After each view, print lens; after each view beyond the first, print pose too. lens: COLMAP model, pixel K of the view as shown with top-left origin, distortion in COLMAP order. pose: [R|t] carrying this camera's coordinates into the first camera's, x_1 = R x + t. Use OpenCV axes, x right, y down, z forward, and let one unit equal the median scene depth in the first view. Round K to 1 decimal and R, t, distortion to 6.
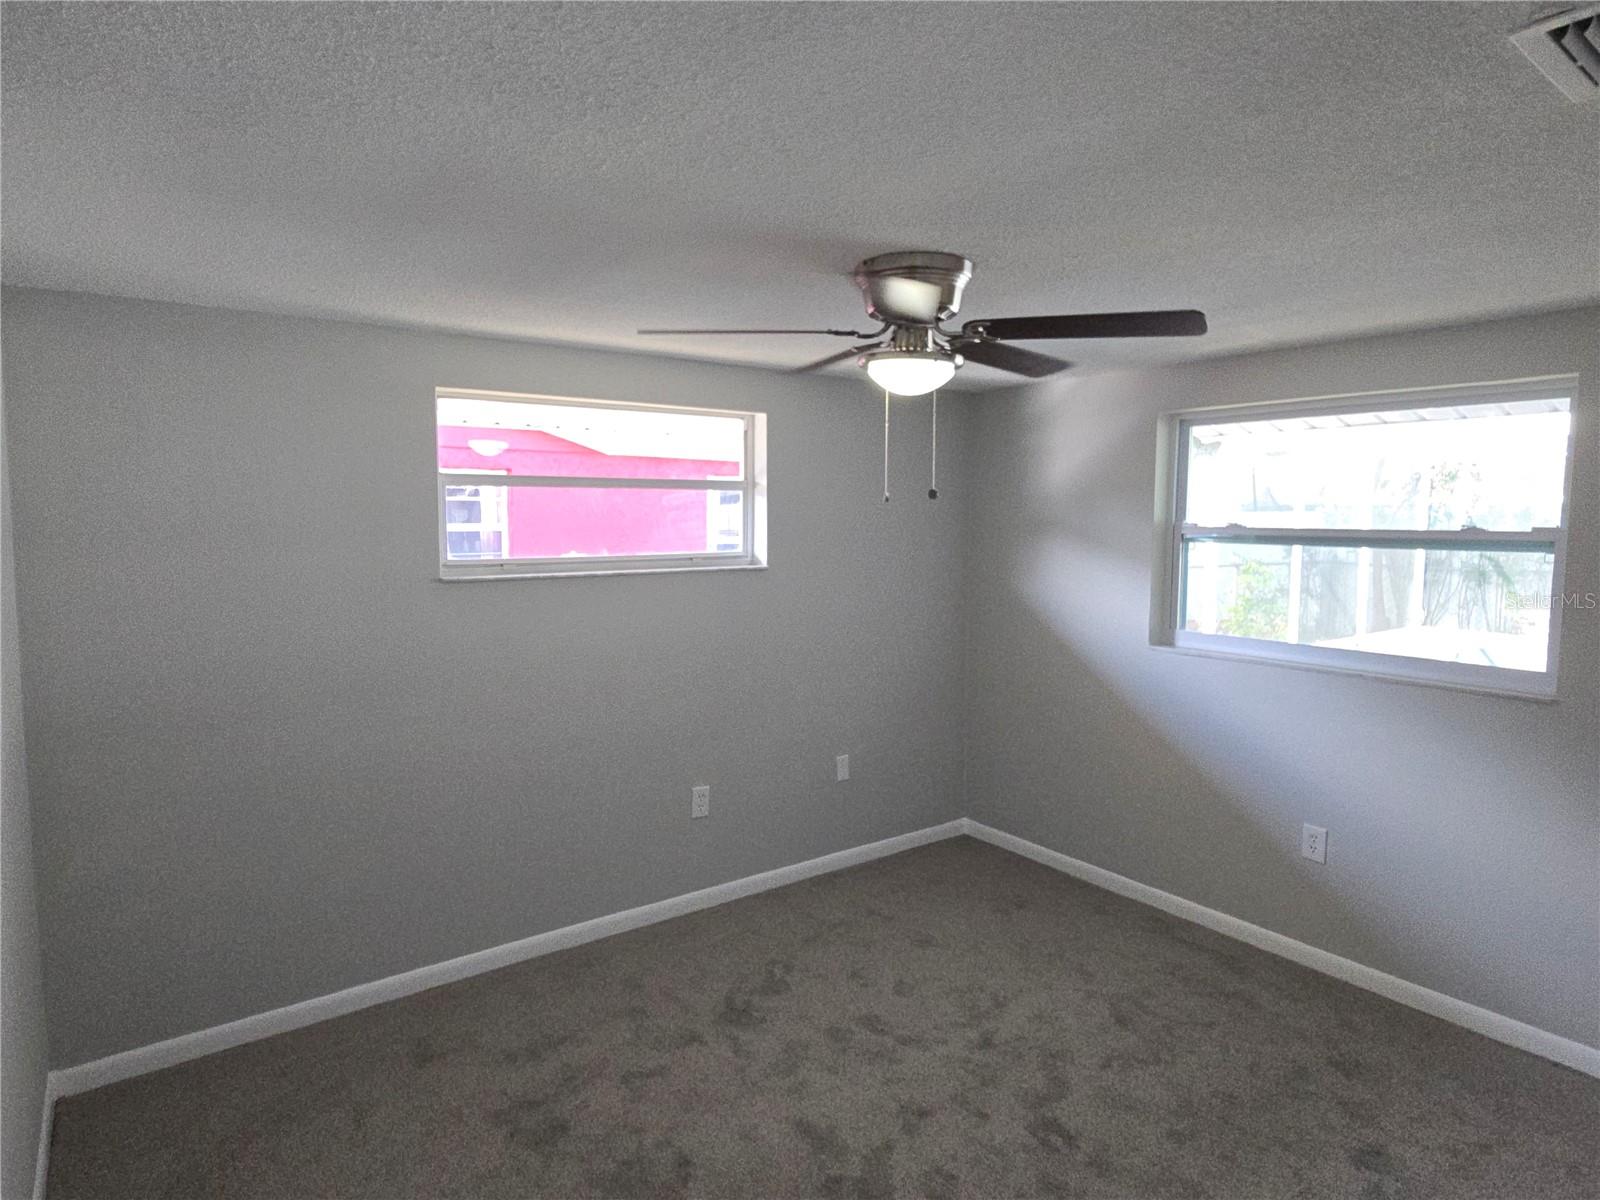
lens RADIAL K [[920.0, 0, 789.7], [0, 920.0, 594.4], [0, 0, 1]] dist [0.001386, 0.003000]
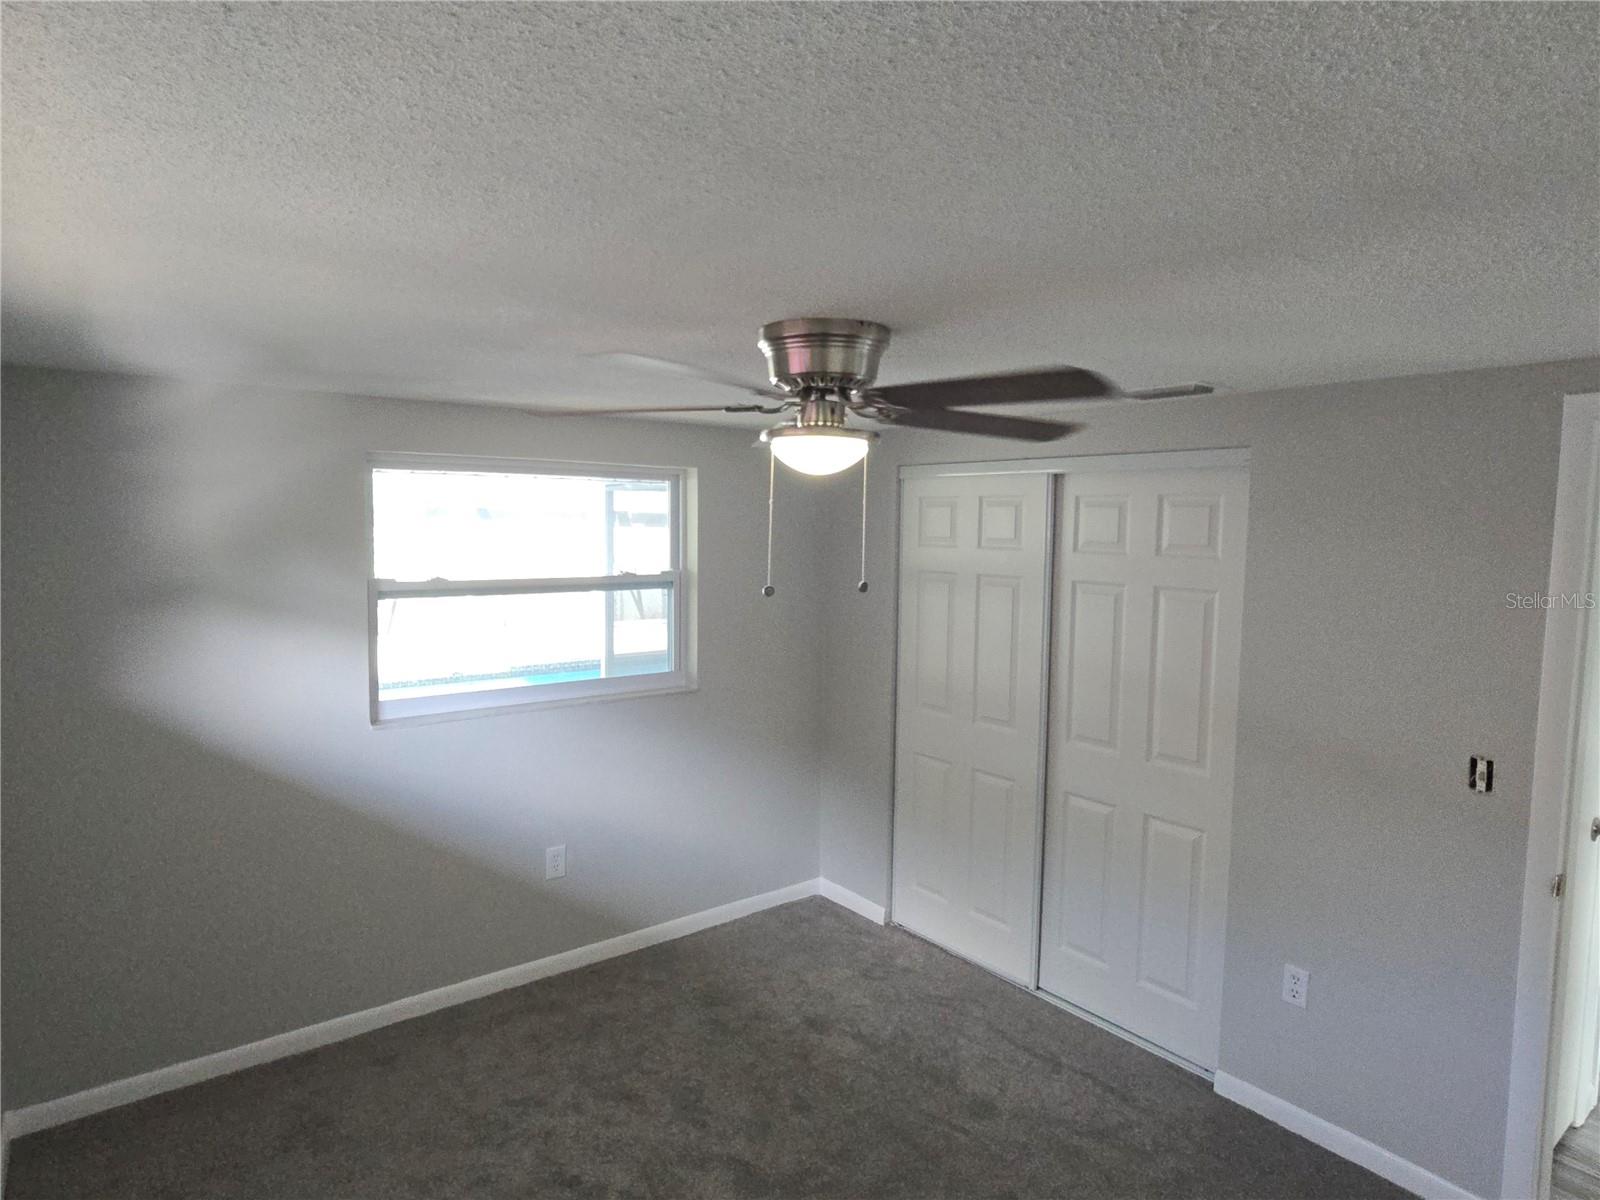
lens RADIAL K [[920.0, 0, 789.7], [0, 920.0, 594.4], [0, 0, 1]] dist [0.001386, 0.003000]
pose [[-0.030998, -0.083676, 0.996011, -0.556542], [0.074617, 0.993515, 0.085788, -0.133700], [-0.996730, 0.076978, -0.024553, 0.783224]]
